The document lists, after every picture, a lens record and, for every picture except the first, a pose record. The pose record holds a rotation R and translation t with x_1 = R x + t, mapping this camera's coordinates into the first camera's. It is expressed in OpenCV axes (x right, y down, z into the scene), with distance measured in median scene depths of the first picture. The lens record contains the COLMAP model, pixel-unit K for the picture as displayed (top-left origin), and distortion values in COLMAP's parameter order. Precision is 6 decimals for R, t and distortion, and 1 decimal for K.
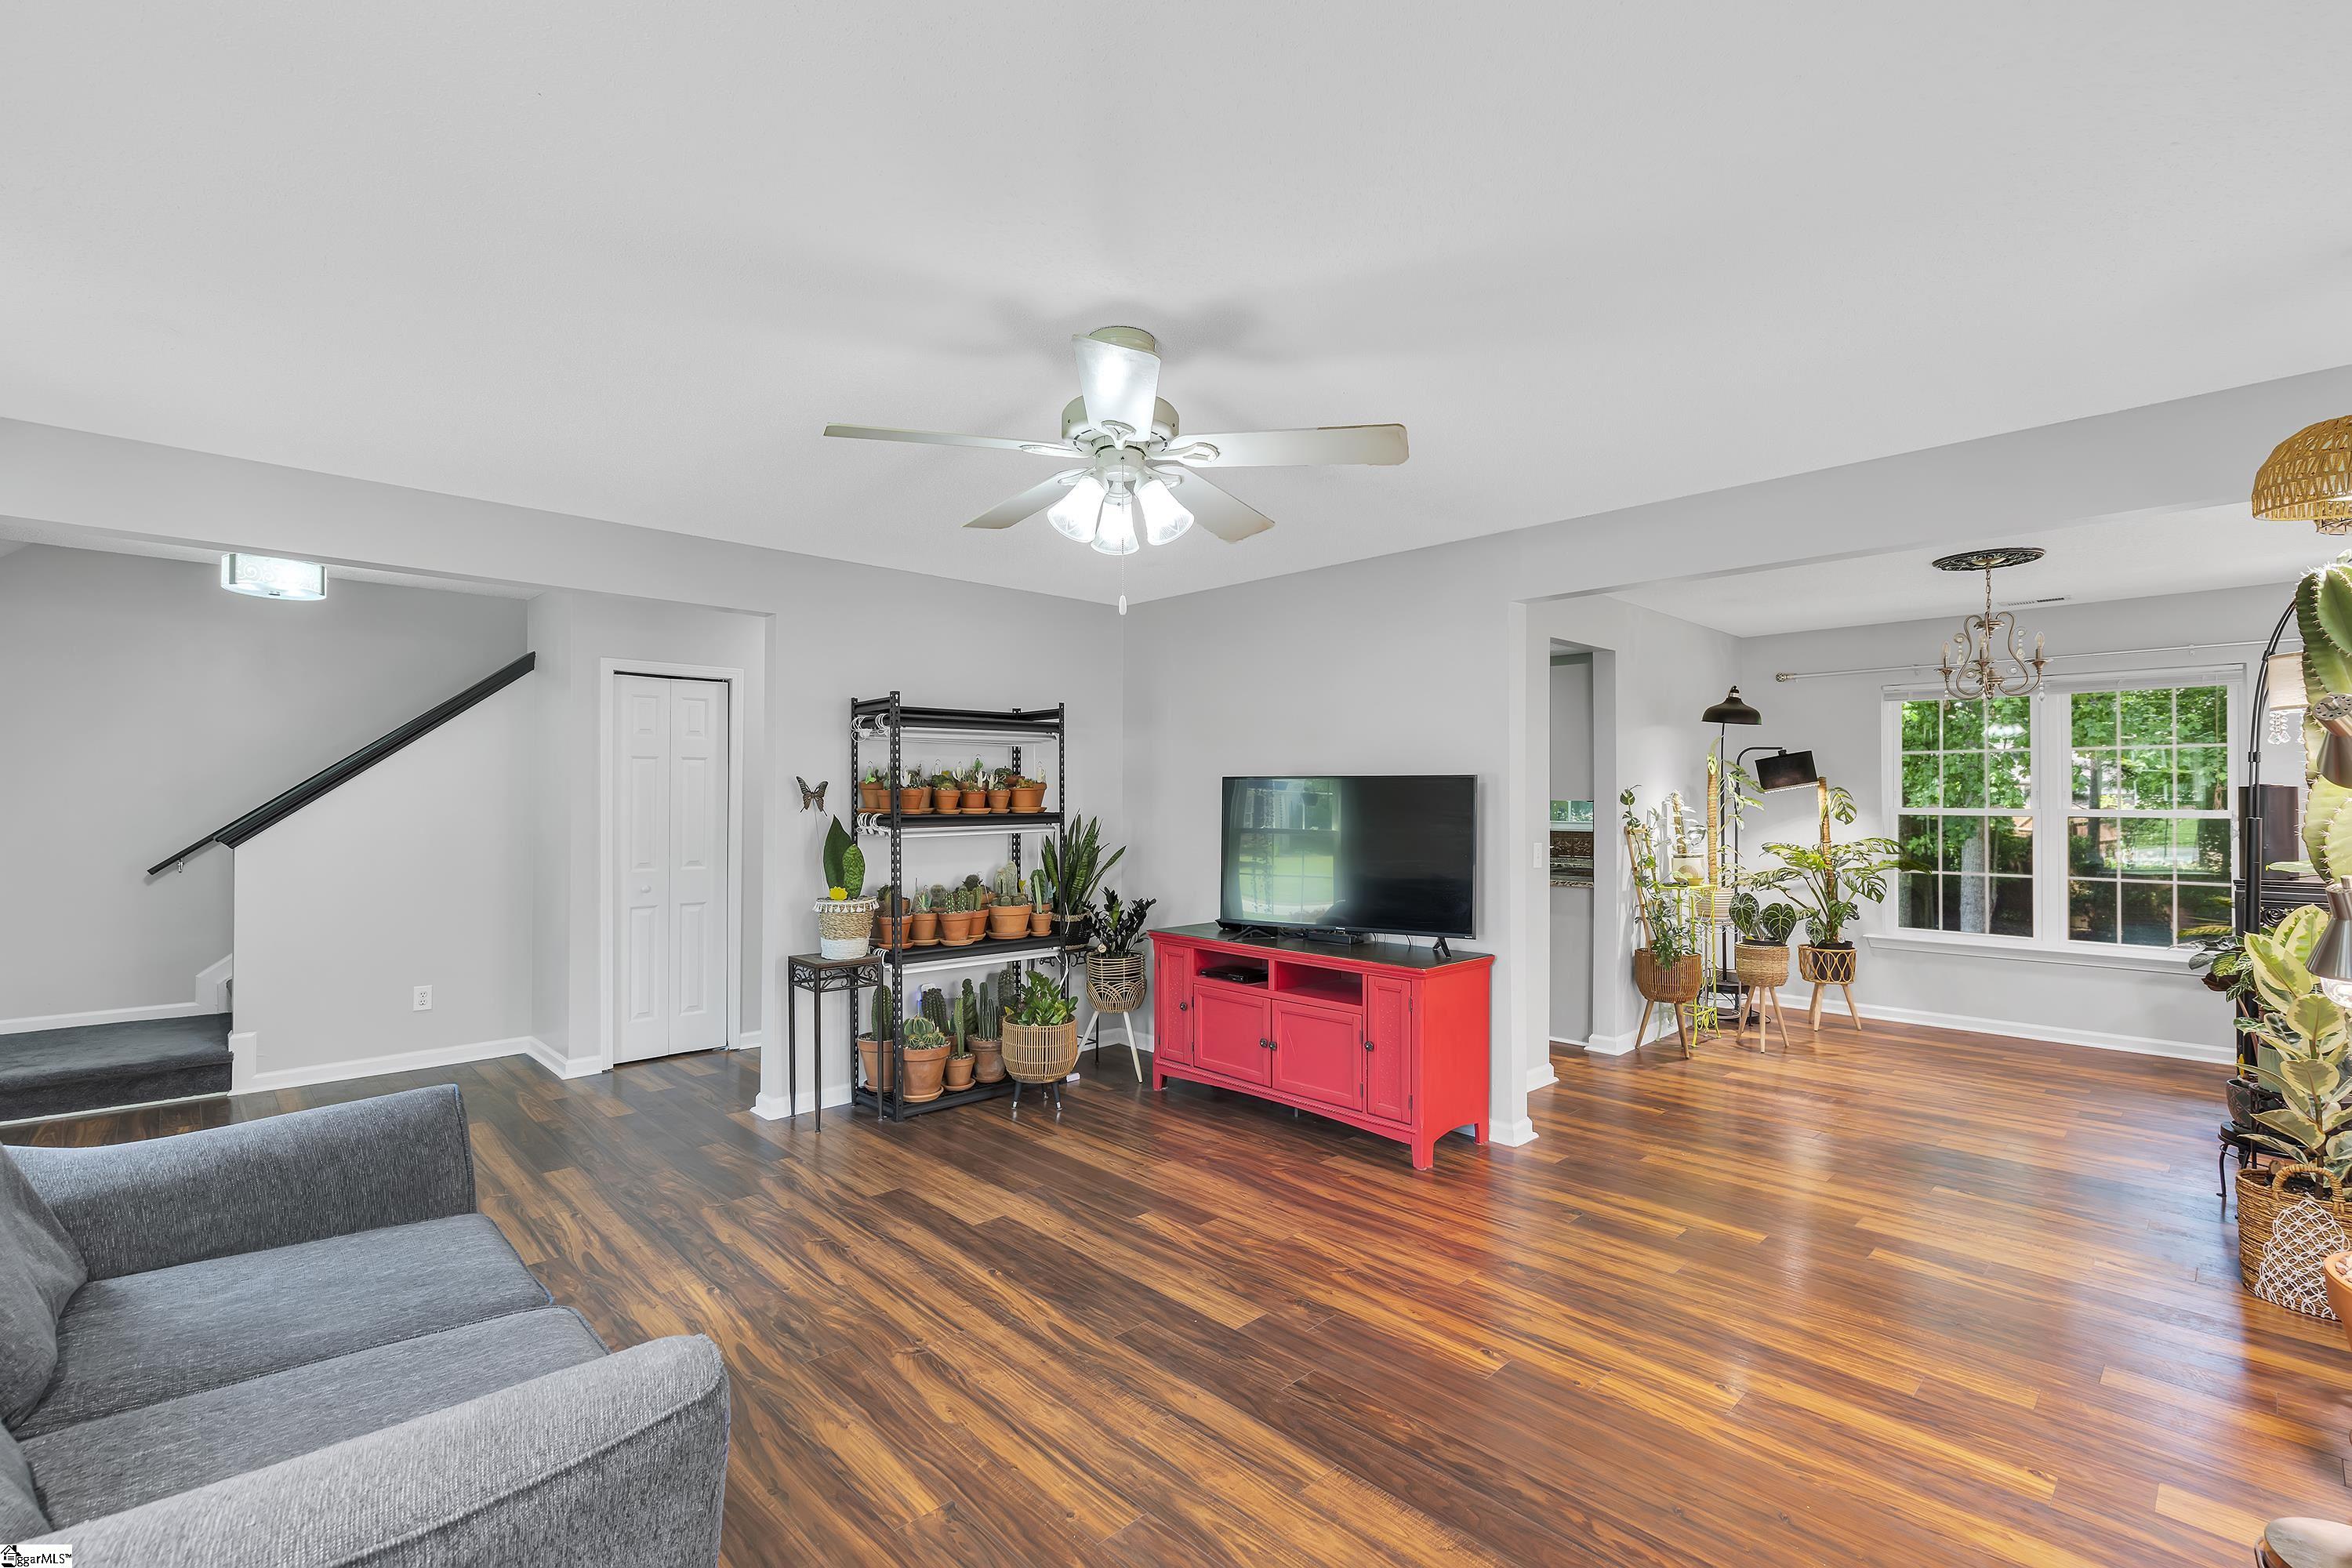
lens RADIAL K [[1062.7, 0, 1180.7], [0, 1062.7, 793.9], [0, 0, 1]] dist [0.000712, 0.000474]
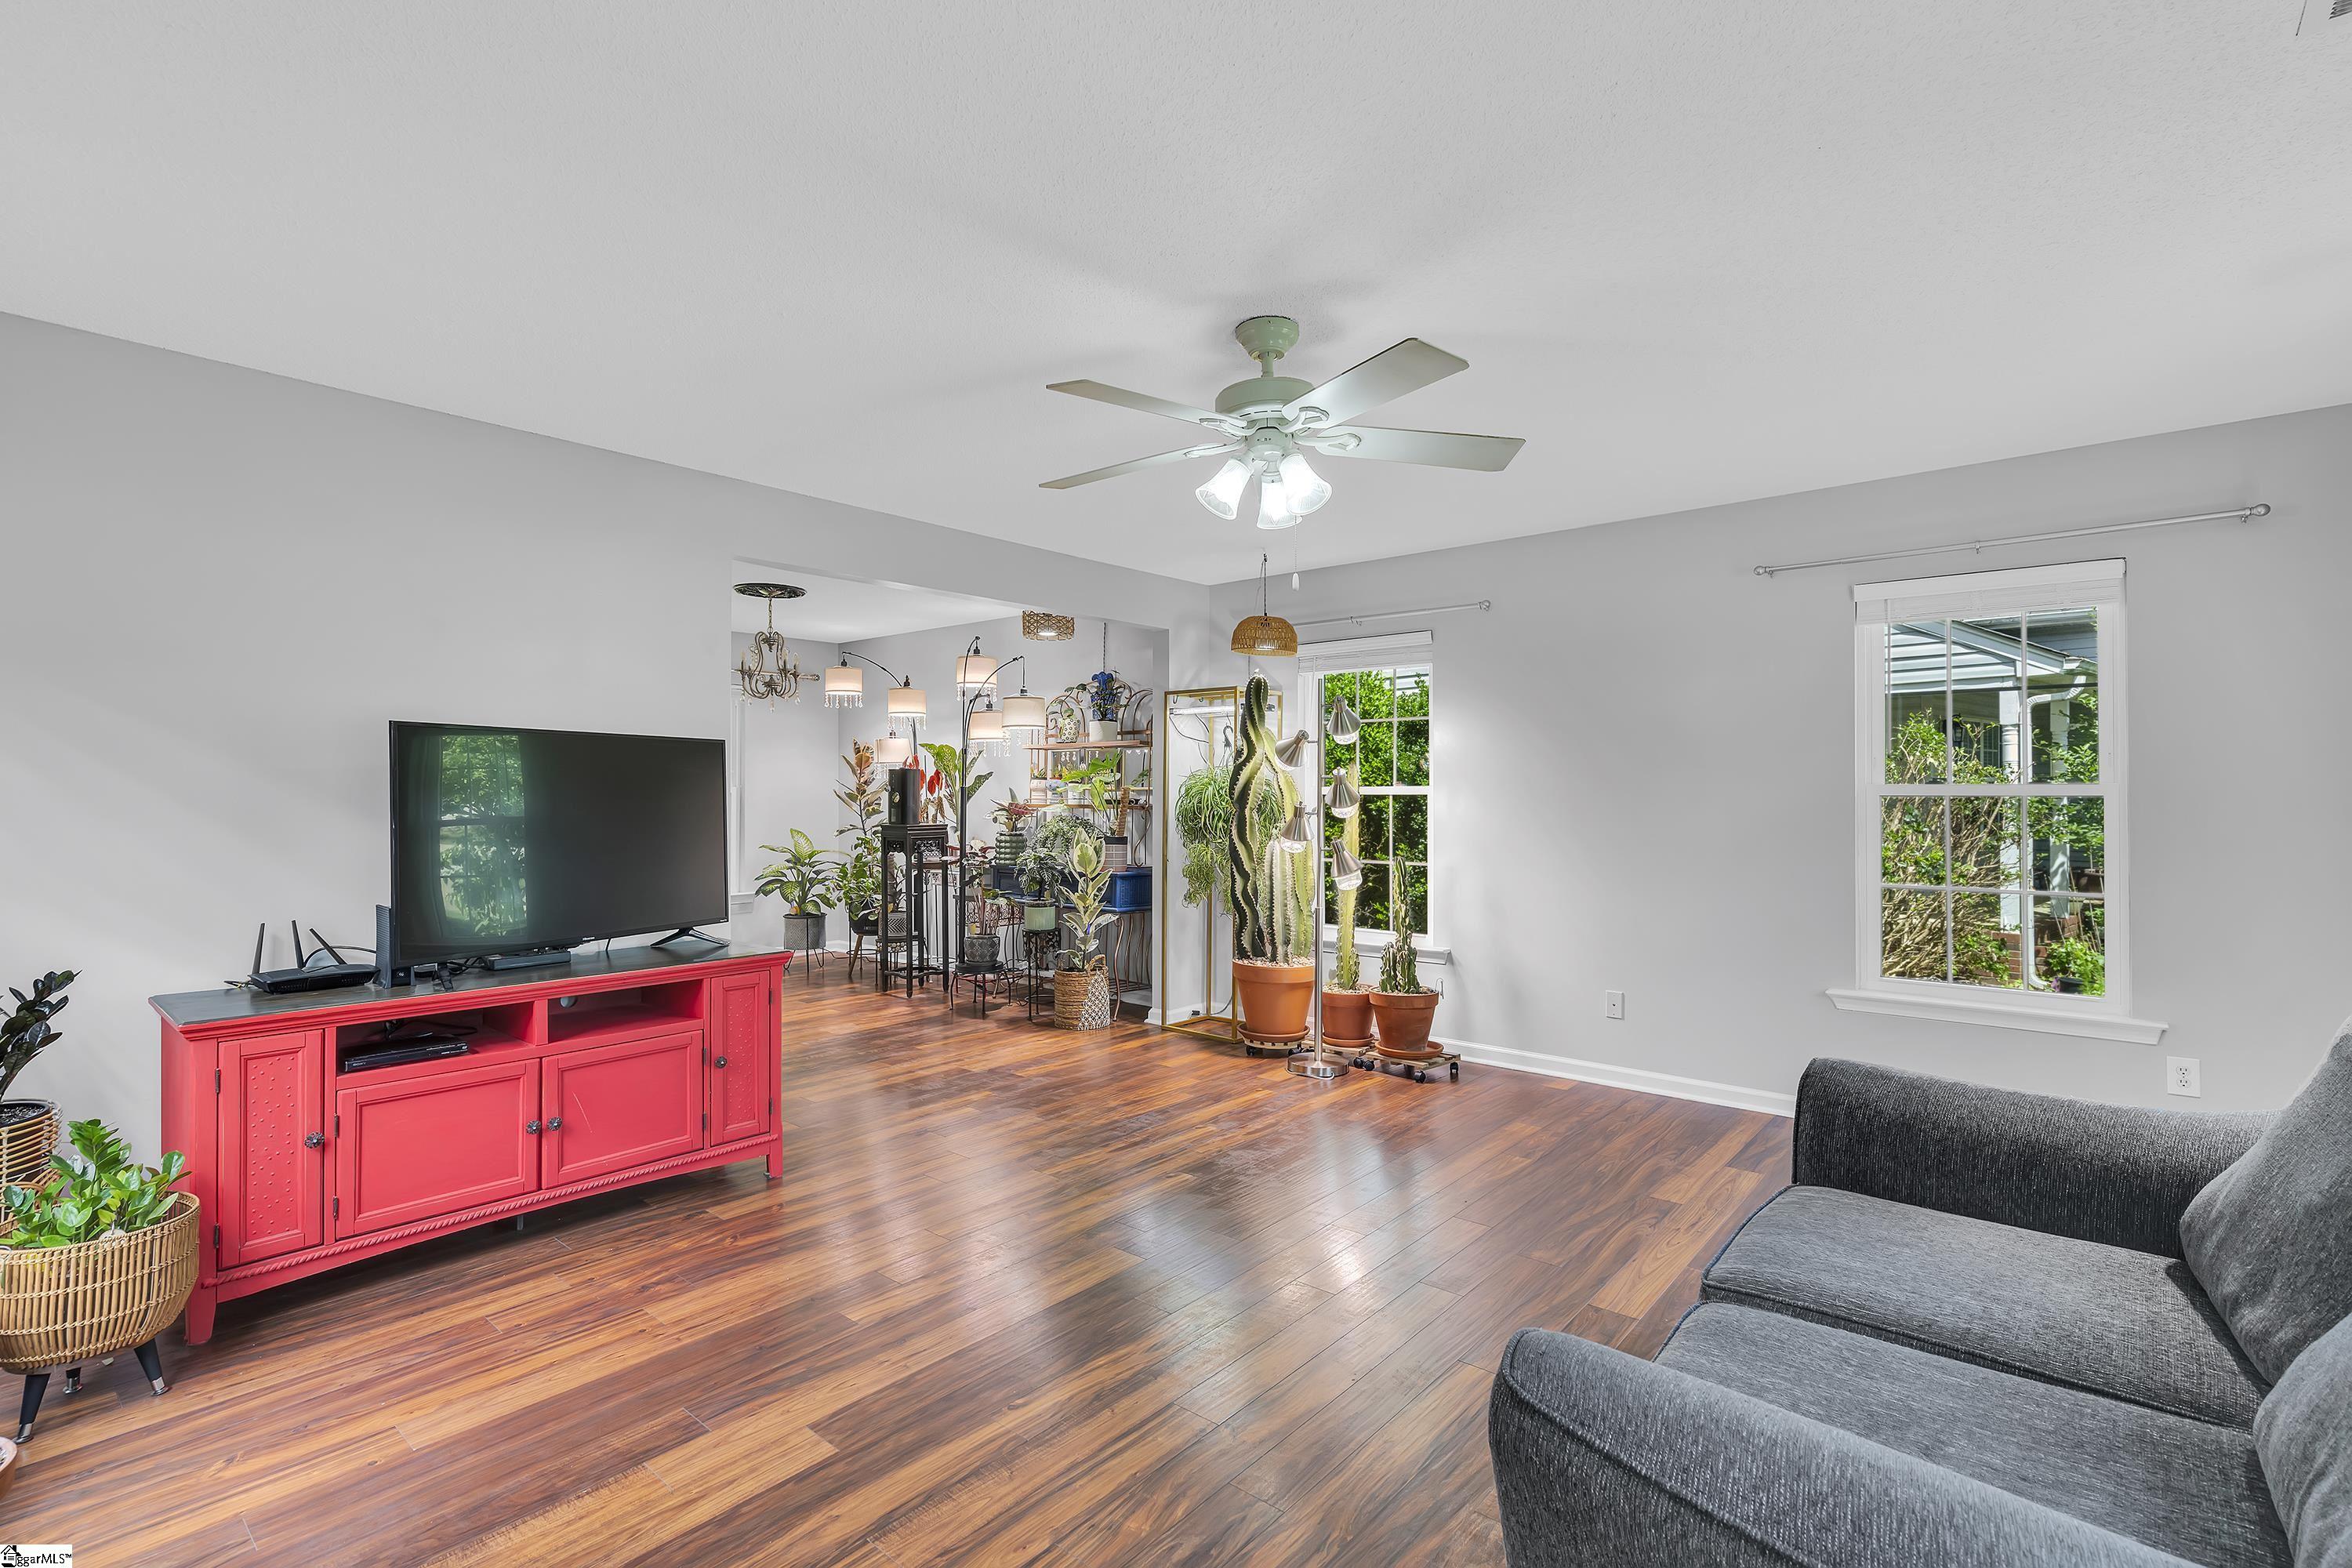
lens RADIAL K [[1062.7, 0, 1181.2], [0, 1062.7, 781.6], [0, 0, 1]] dist [0.000712, 0.000474]
pose [[-0.091832, 0.007405, 0.995747, -0.763345], [-0.004451, 0.999959, -0.007846, 0.025751], [-0.995765, -0.005152, -0.091796, 0.802477]]
